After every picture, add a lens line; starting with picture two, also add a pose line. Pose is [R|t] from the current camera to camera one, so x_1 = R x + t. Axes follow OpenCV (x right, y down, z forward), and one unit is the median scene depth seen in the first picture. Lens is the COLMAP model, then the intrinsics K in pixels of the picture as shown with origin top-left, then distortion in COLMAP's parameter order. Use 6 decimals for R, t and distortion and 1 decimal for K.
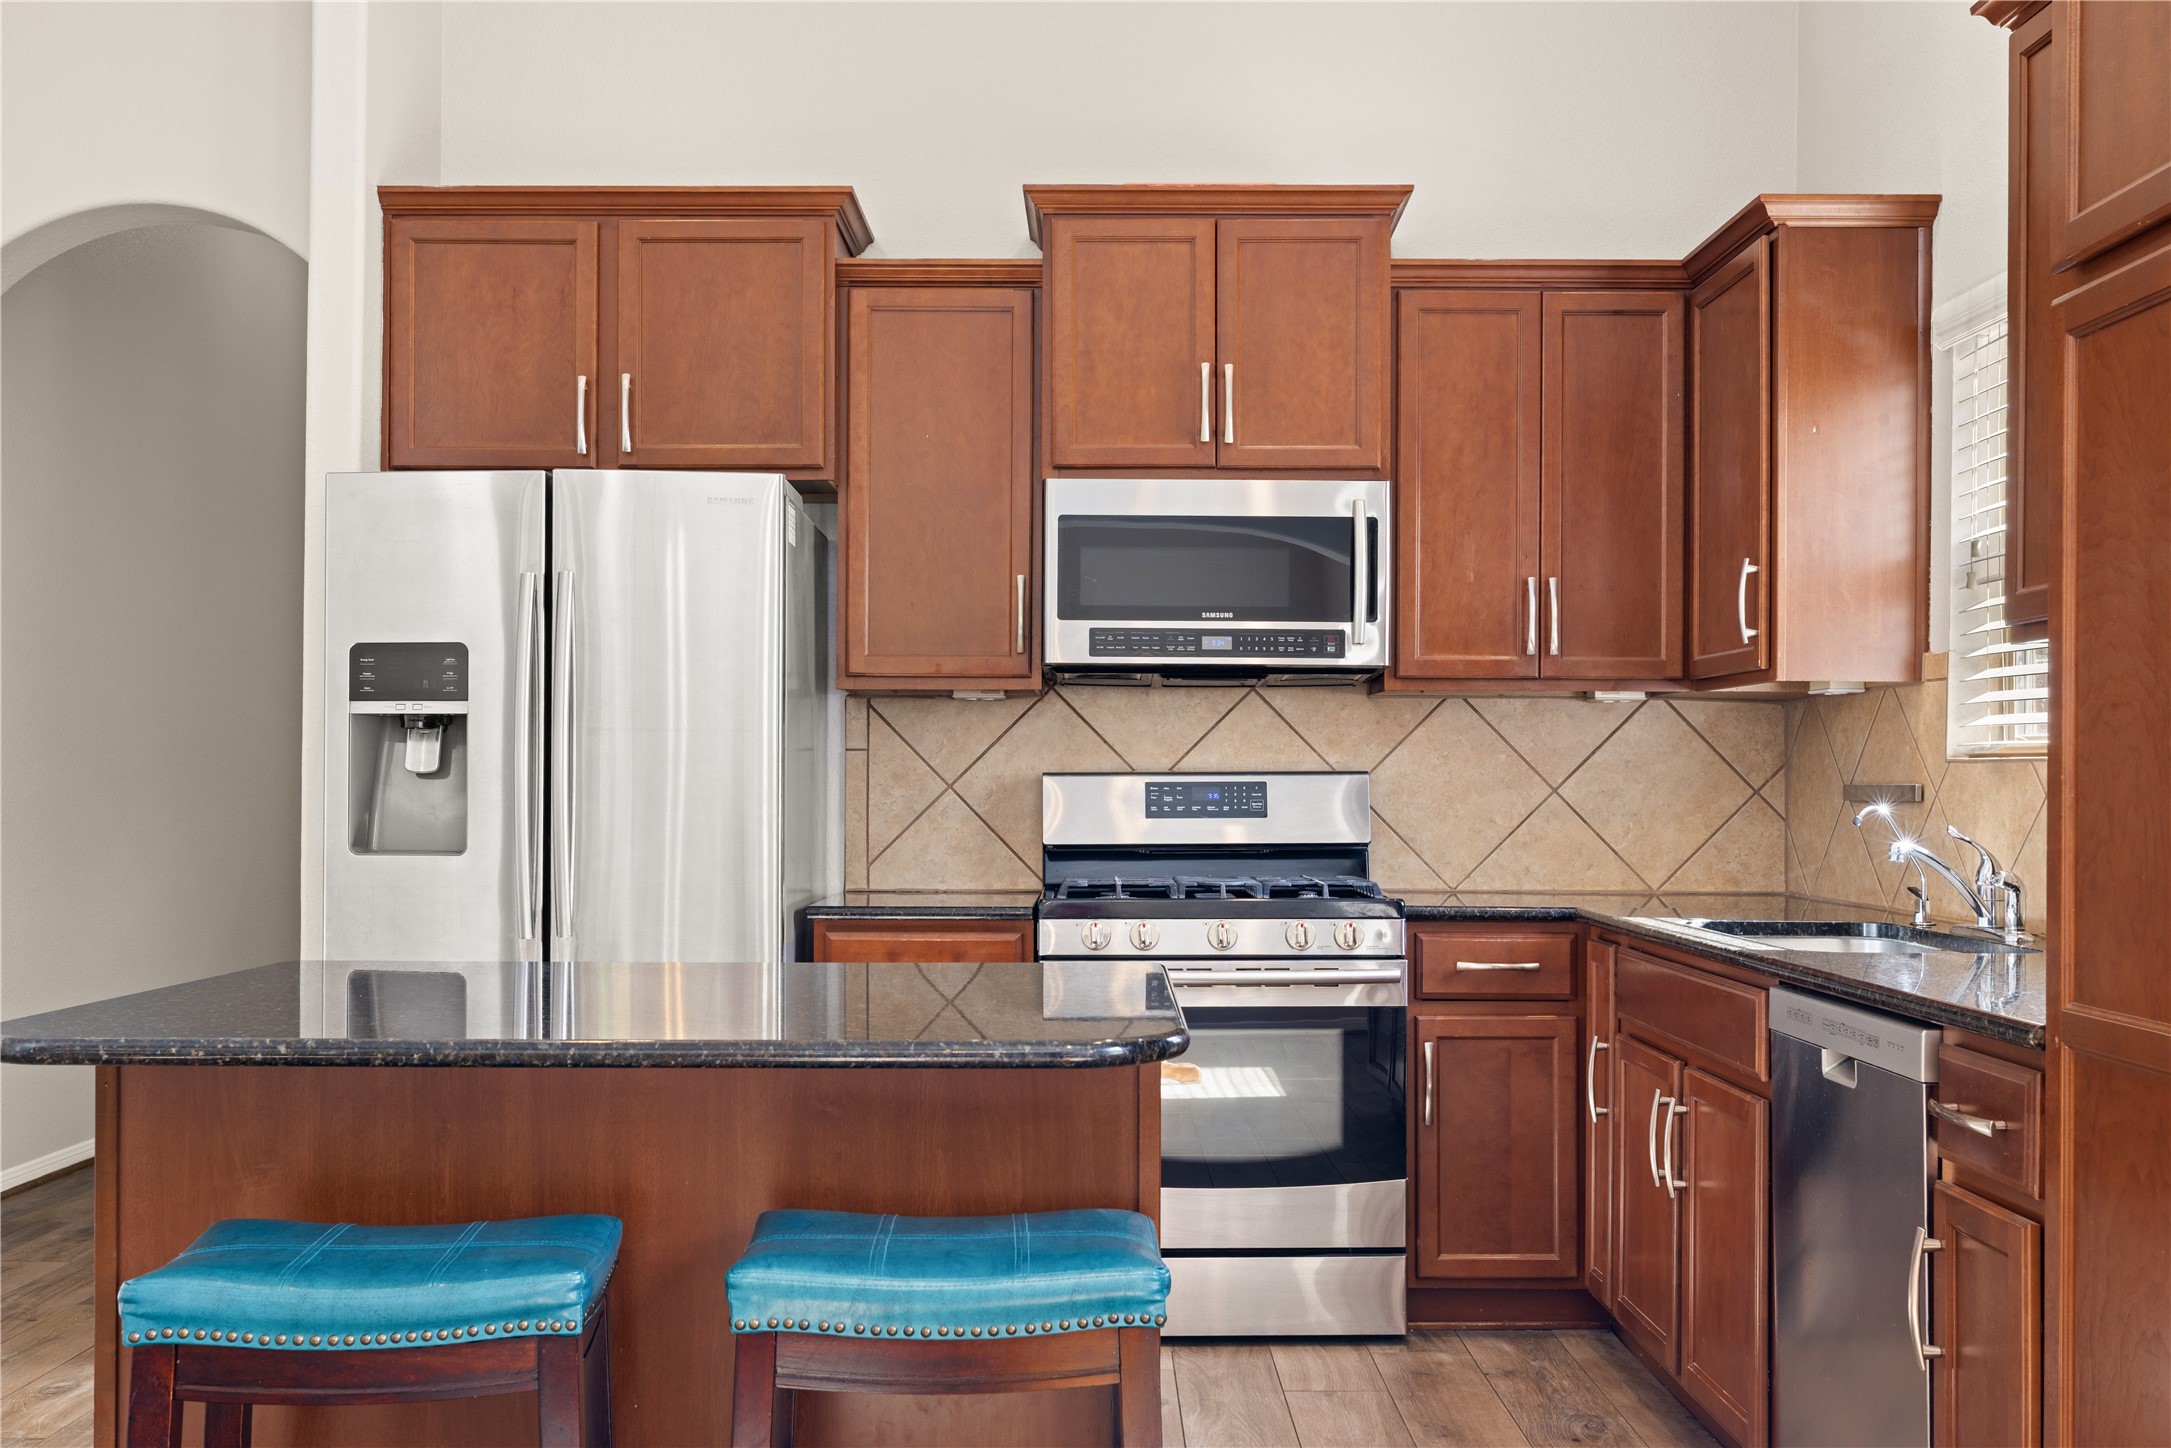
lens RADIAL K [[2196.7, 0, 1076.3], [0, 2196.7, 746.0], [0, 0, 1]] dist [0.000523, 0.000000]
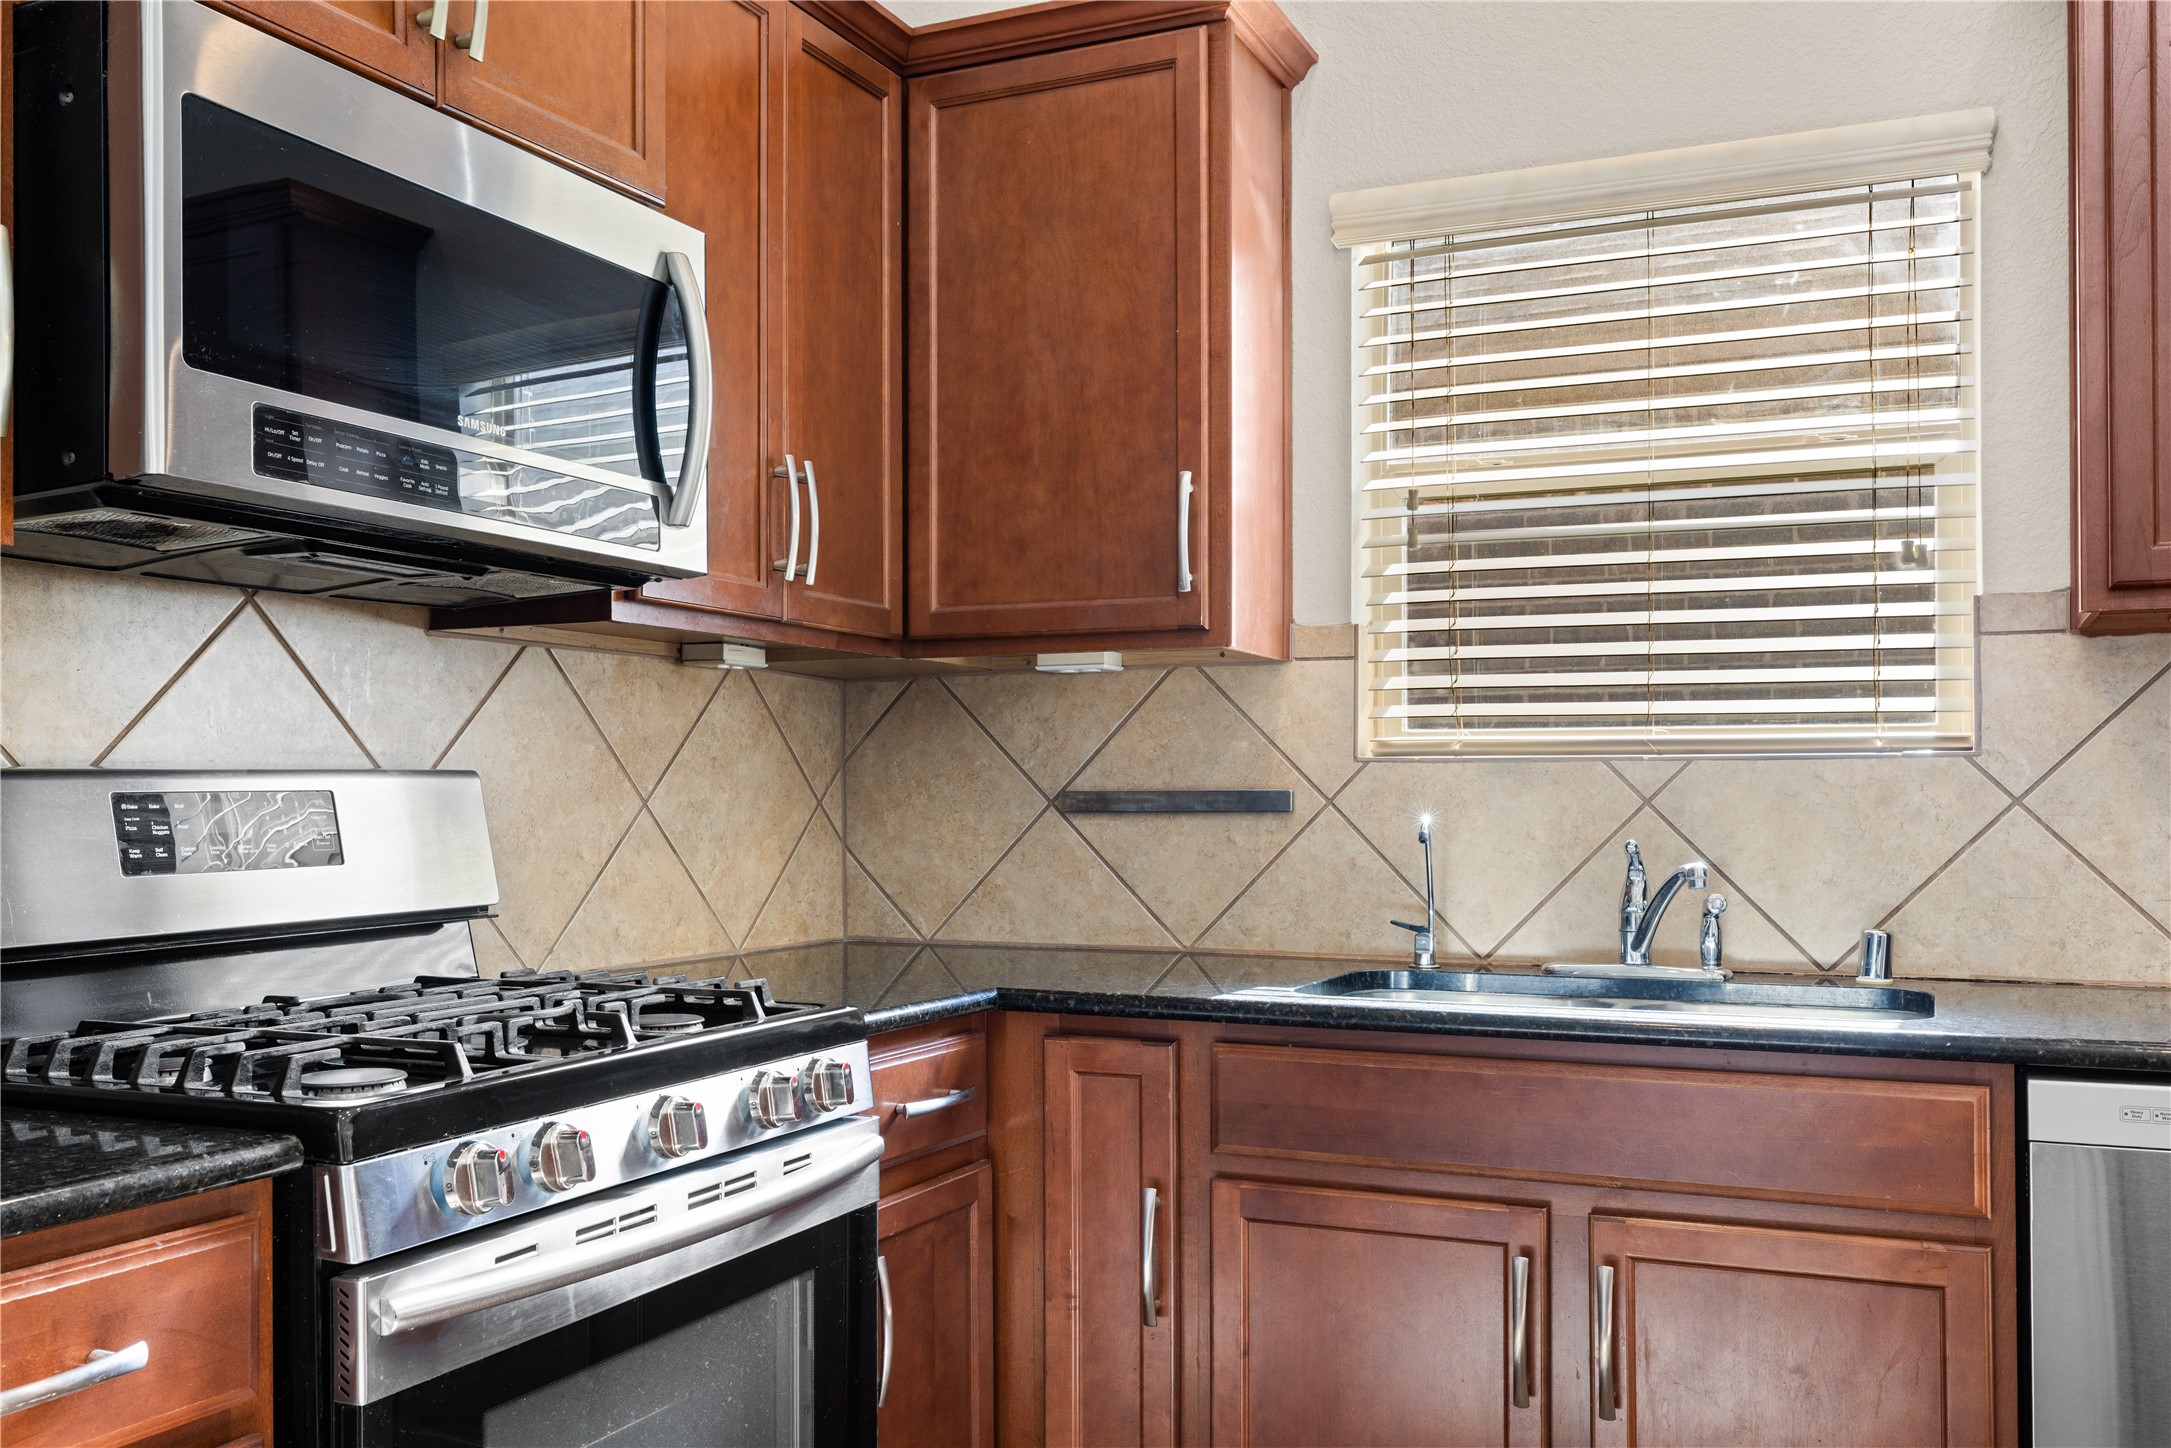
lens RADIAL K [[1908.0, 0, 1201.2], [0, 1908.0, 767.6], [0, 0, 1]] dist [0.008016, 0.023329]
pose [[0.403324, 0.007939, 0.915023, -0.238582], [-0.009493, 0.999945, -0.004491, 0.011981], [-0.915008, -0.006875, 0.403377, 0.694240]]
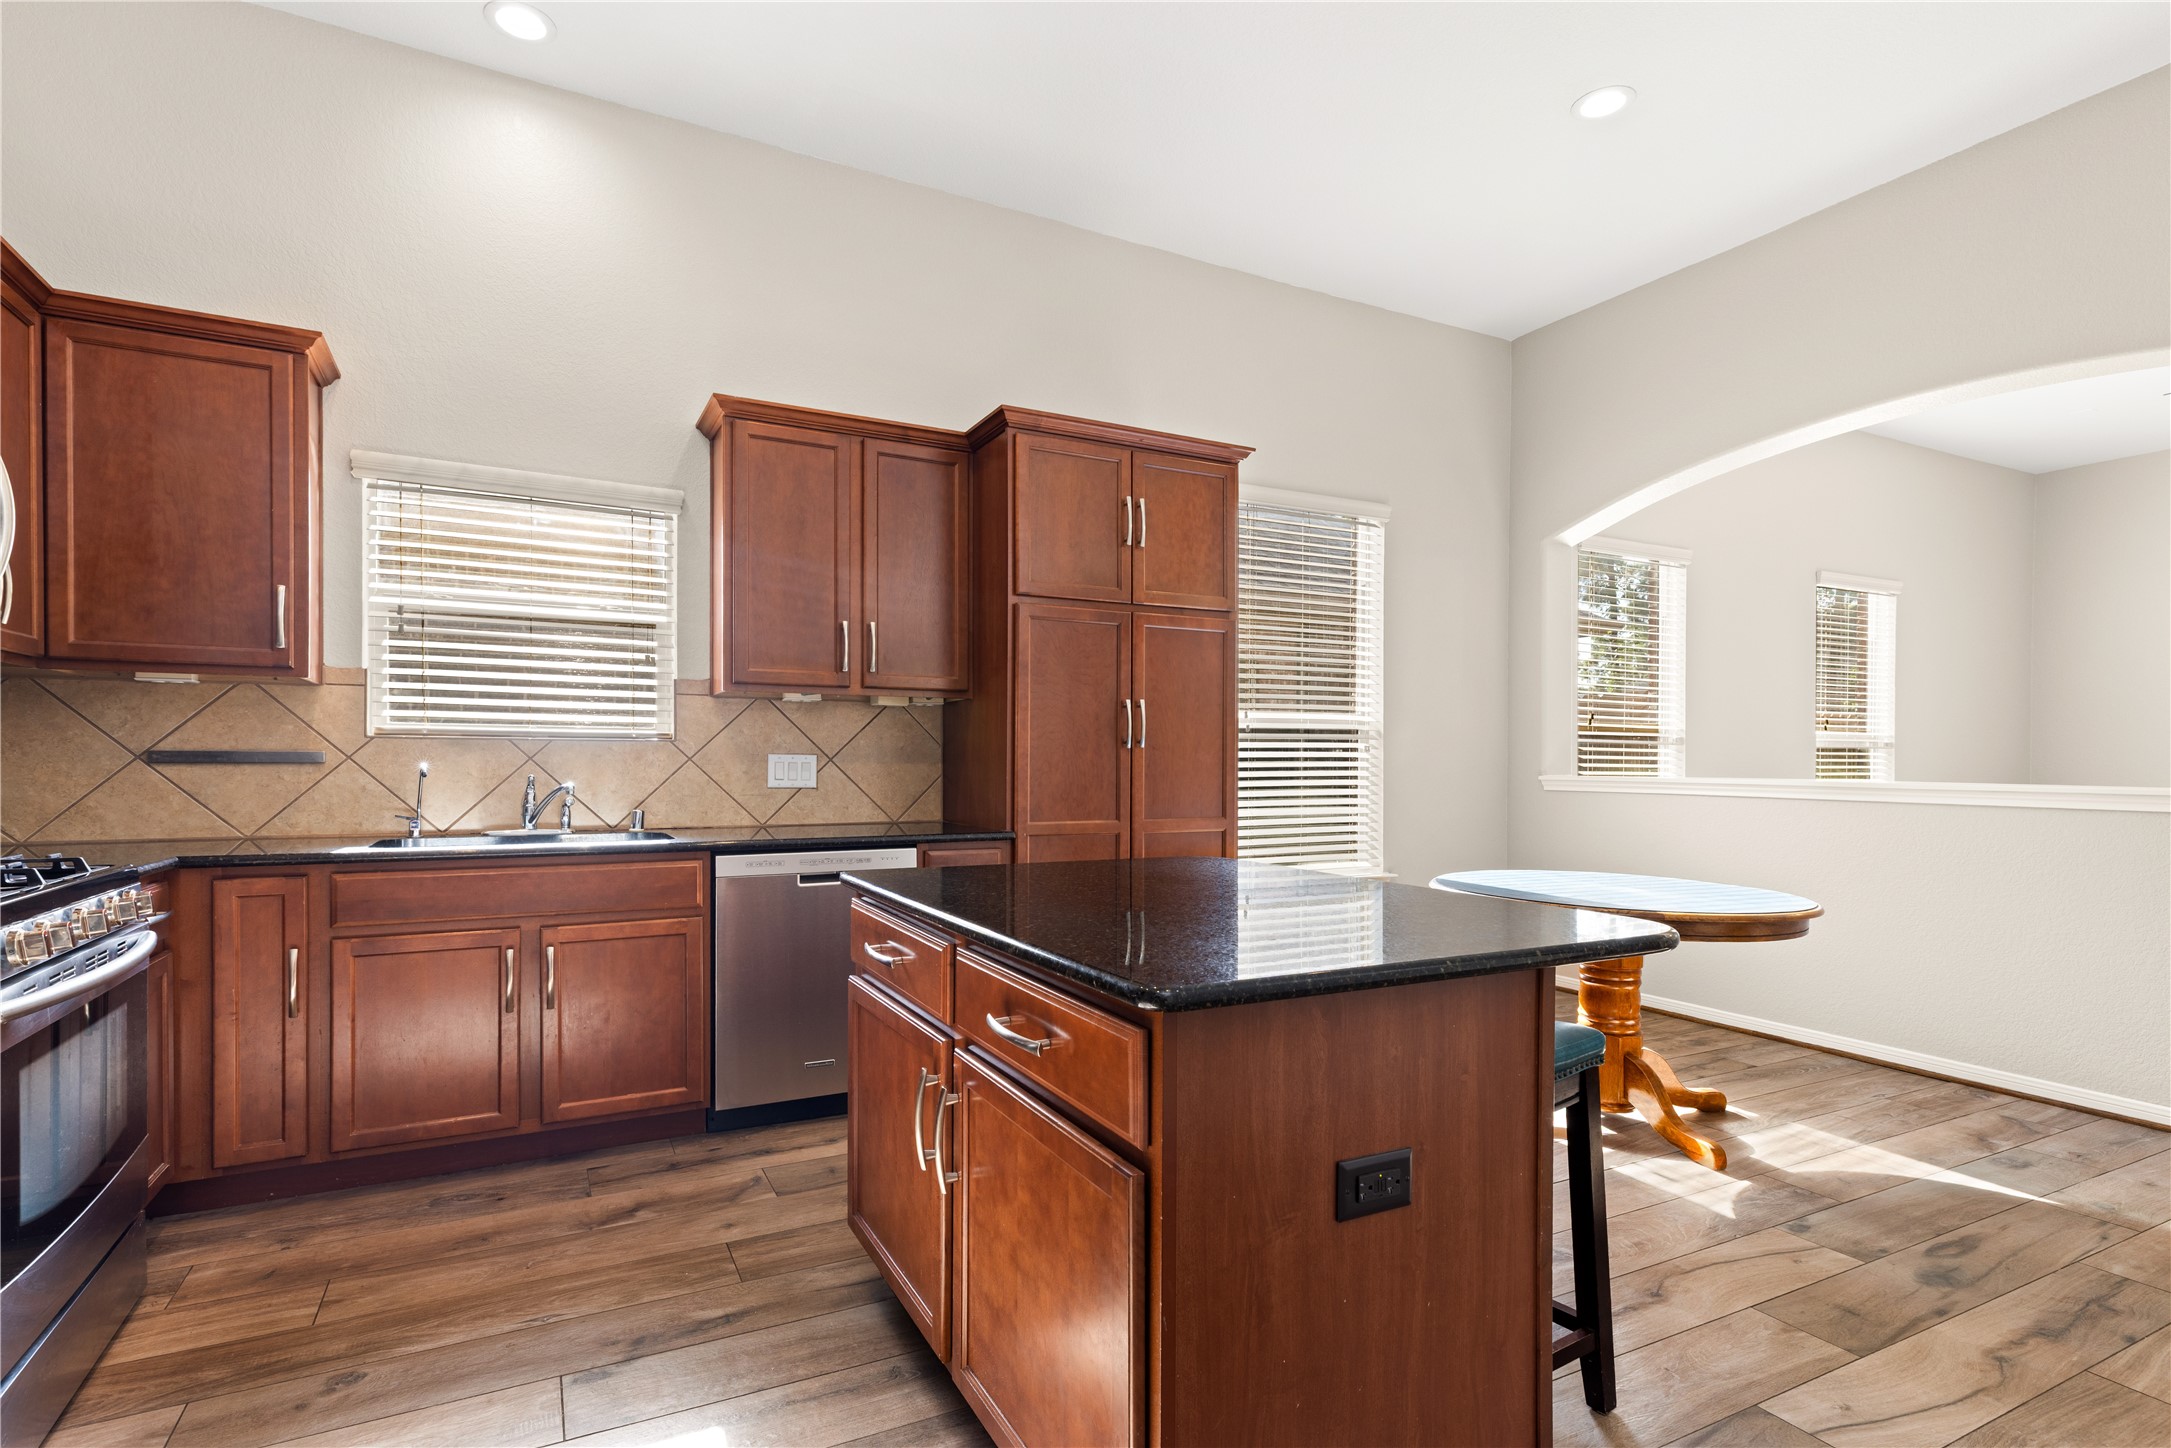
lens RADIAL K [[995.2, 0, 1055.8], [0, 995.2, 749.0], [0, 0, 1]] dist [0.001690, -0.000114]
pose [[-0.433572, 0.003407, 0.901113, -0.429877], [-0.020128, 0.999707, -0.013465, 0.013846], [-0.900894, -0.023975, -0.433376, 0.774816]]
